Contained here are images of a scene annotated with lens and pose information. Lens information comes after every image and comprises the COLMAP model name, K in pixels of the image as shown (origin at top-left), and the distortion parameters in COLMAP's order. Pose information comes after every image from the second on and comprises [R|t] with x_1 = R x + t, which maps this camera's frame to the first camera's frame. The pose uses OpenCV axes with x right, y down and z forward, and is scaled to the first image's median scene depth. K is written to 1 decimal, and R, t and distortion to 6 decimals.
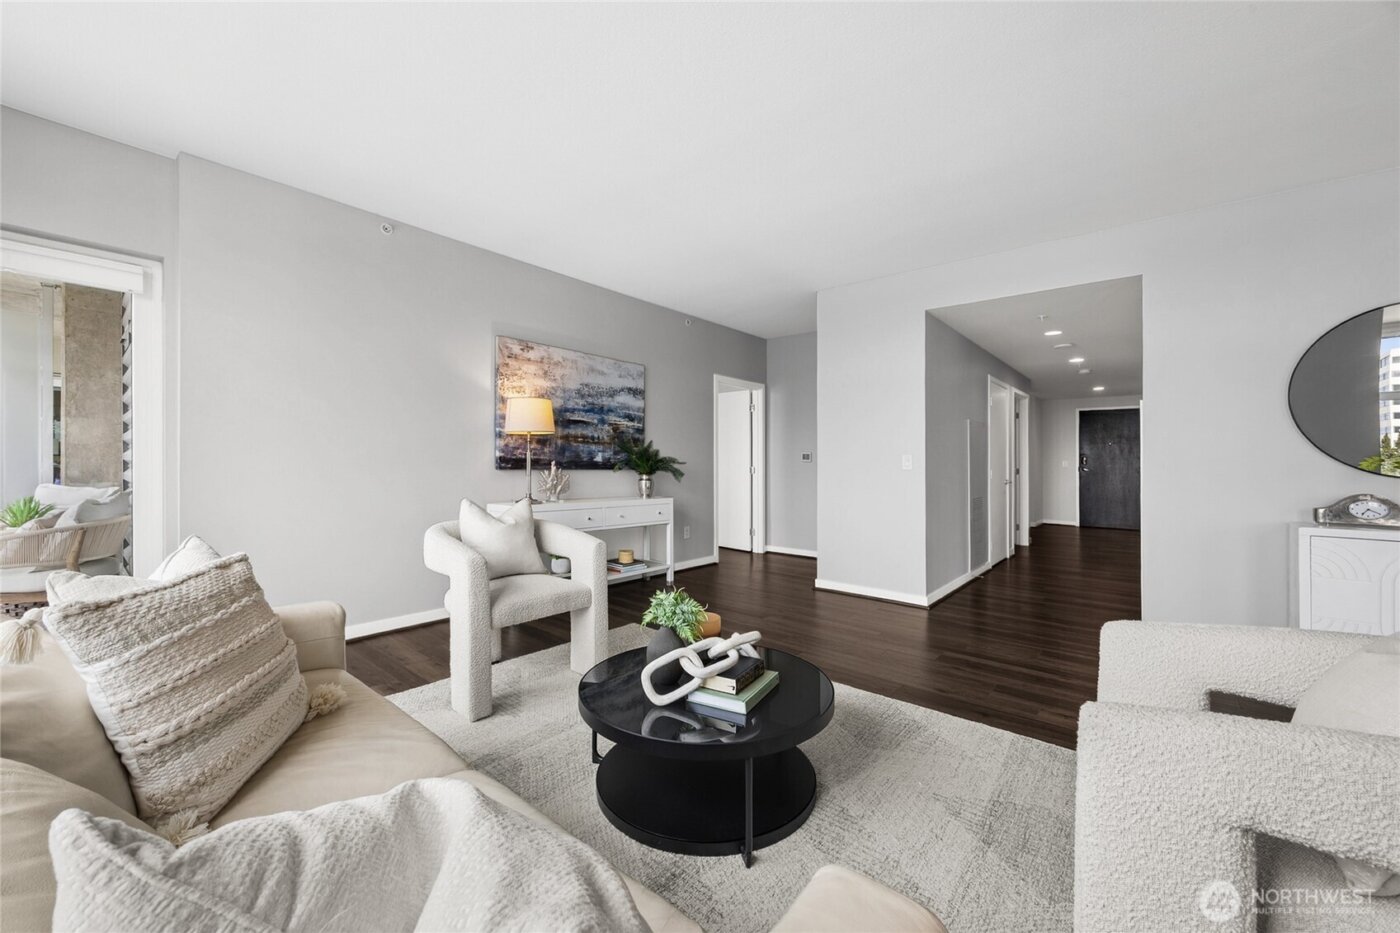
lens RADIAL K [[542.5, 0, 691.1], [0, 542.5, 469.0], [0, 0, 1]] dist [-0.012500, -0.000194]
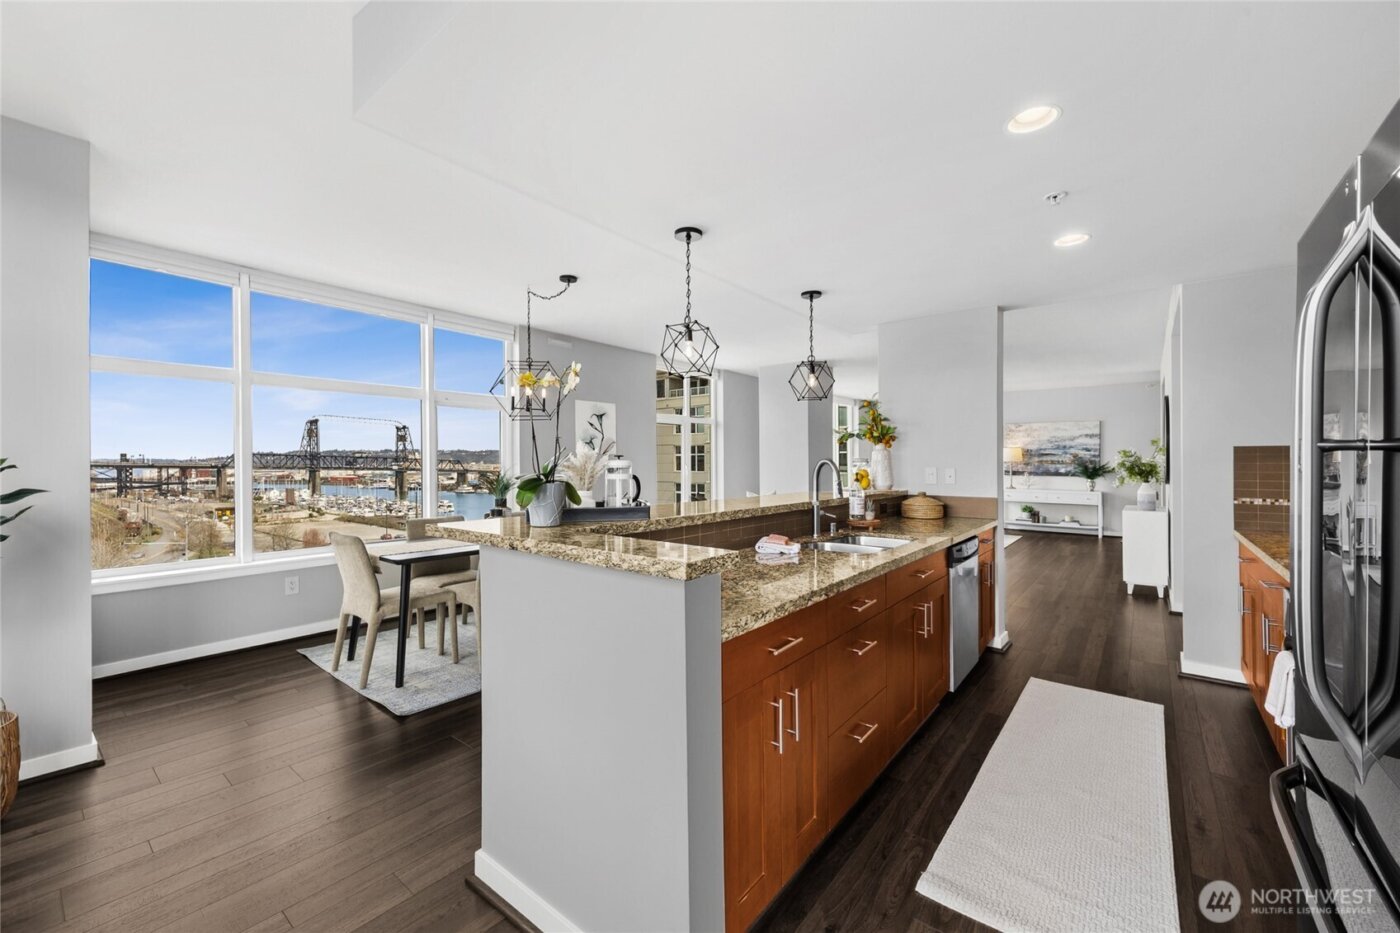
lens RADIAL K [[556.4, 0, 710.8], [0, 556.4, 461.9], [0, 0, 1]] dist [-0.001042, -0.000092]
pose [[0.037349, 0.000240, -0.999302, 1.924521], [-0.000495, 1.000000, 0.000222, -0.053650], [0.999302, 0.000486, 0.037349, -0.436982]]
